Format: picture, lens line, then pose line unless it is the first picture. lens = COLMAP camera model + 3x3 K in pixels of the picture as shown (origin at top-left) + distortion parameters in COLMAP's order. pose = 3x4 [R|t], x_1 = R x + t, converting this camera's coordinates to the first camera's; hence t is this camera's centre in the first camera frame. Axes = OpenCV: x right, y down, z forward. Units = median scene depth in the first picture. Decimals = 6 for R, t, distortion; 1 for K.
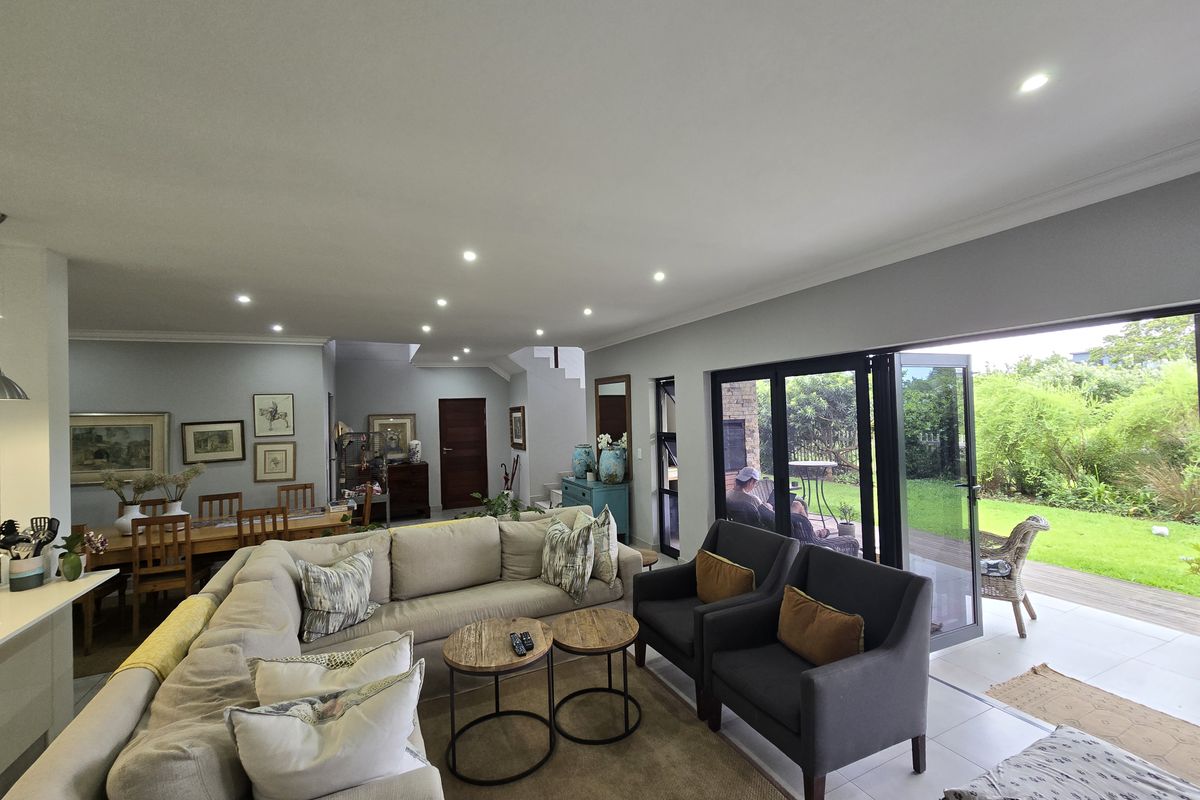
lens RADIAL K [[490.0, 0, 609.3], [0, 490.0, 403.0], [0, 0, 1]] dist [-0.002597, -0.000473]
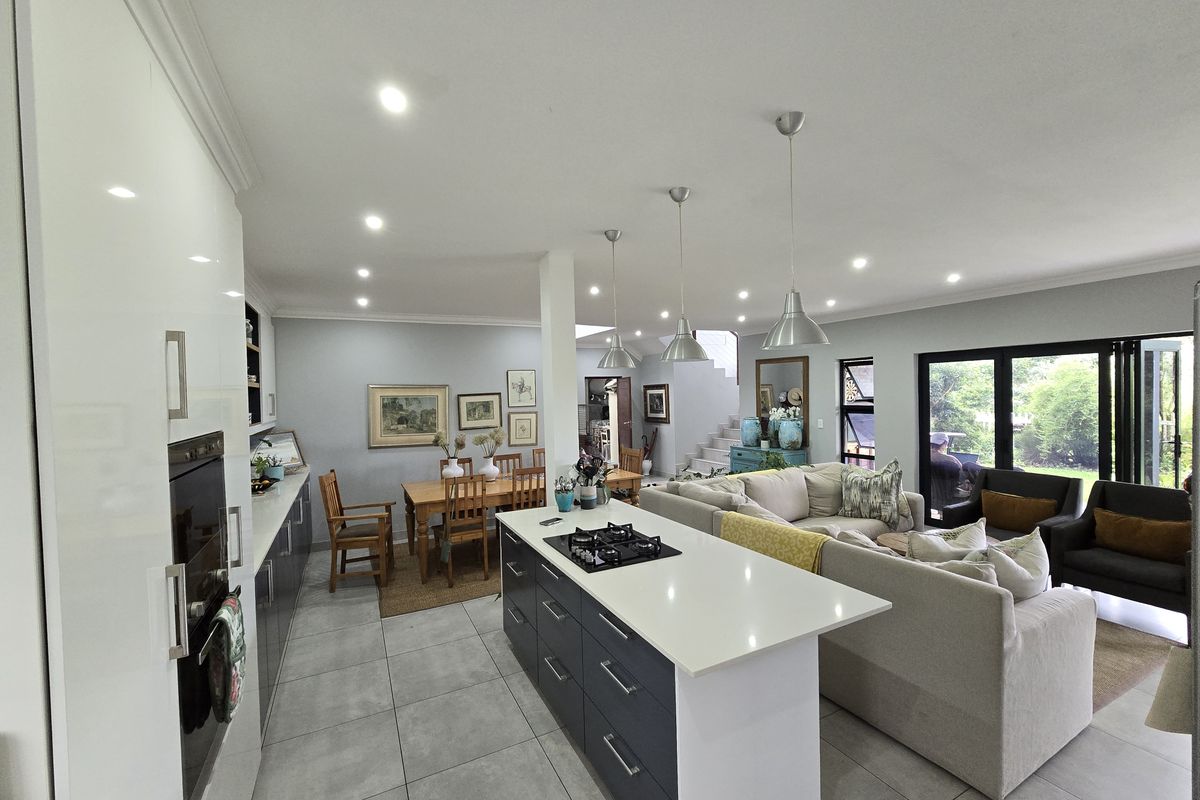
lens RADIAL K [[490.0, 0, 609.3], [0, 490.0, 403.0], [0, 0, 1]] dist [-0.002597, -0.000473]
pose [[0.999286, 0.004430, 0.037517, -0.567480], [-0.005773, 0.999344, 0.035745, 0.018079], [-0.037334, -0.035936, 0.998656, -0.168972]]
